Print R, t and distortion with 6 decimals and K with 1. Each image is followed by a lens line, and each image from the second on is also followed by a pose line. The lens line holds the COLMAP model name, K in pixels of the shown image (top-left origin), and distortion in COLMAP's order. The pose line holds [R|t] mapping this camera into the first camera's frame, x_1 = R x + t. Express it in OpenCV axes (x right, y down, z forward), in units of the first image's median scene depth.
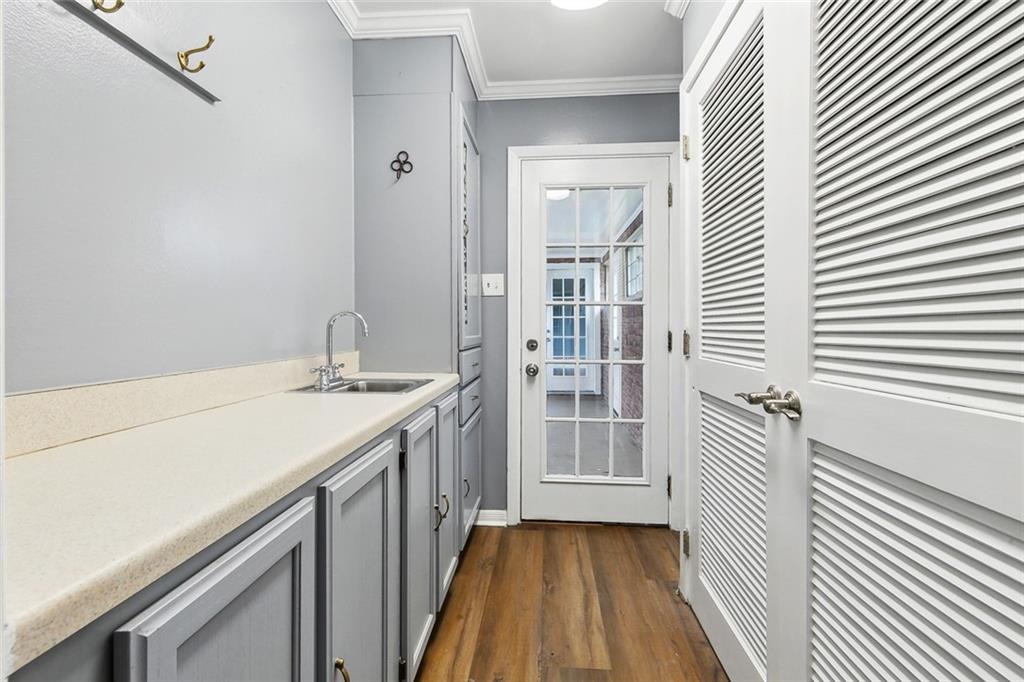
lens RADIAL K [[465.6, 0, 513.3], [0, 465.6, 332.2], [0, 0, 1]] dist [0.006458, -0.000815]
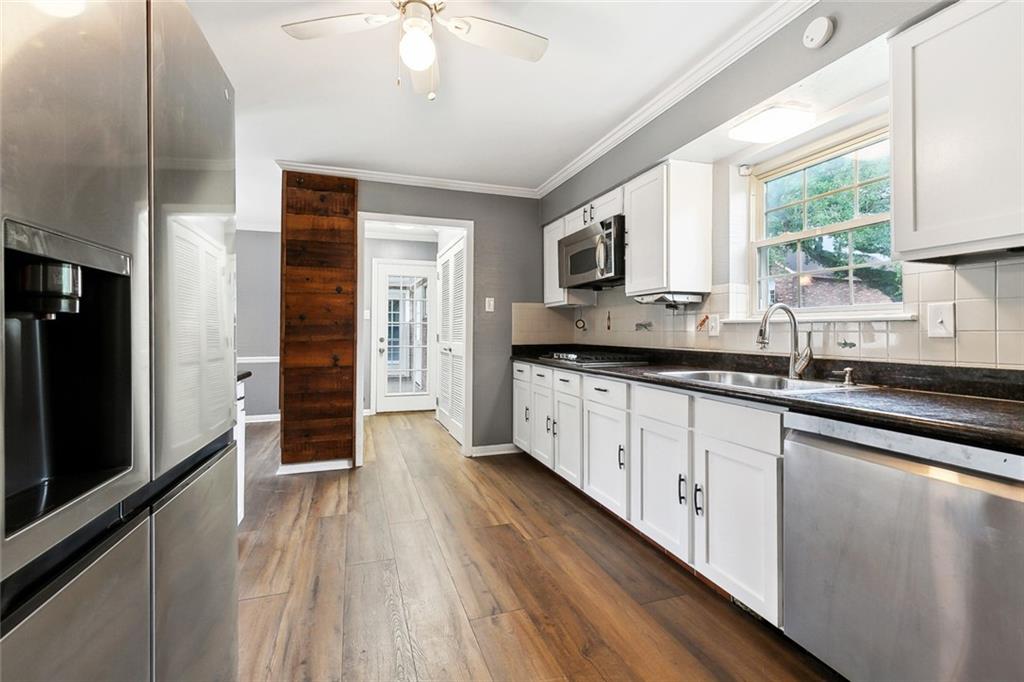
lens RADIAL K [[465.6, 0, 514.4], [0, 465.6, 332.4], [0, 0, 1]] dist [0.006458, -0.000815]
pose [[0.917721, -0.002425, 0.397217, -0.276137], [0.004258, 0.999984, -0.003734, 0.000982], [-0.397202, 0.005118, 0.917717, -1.449441]]
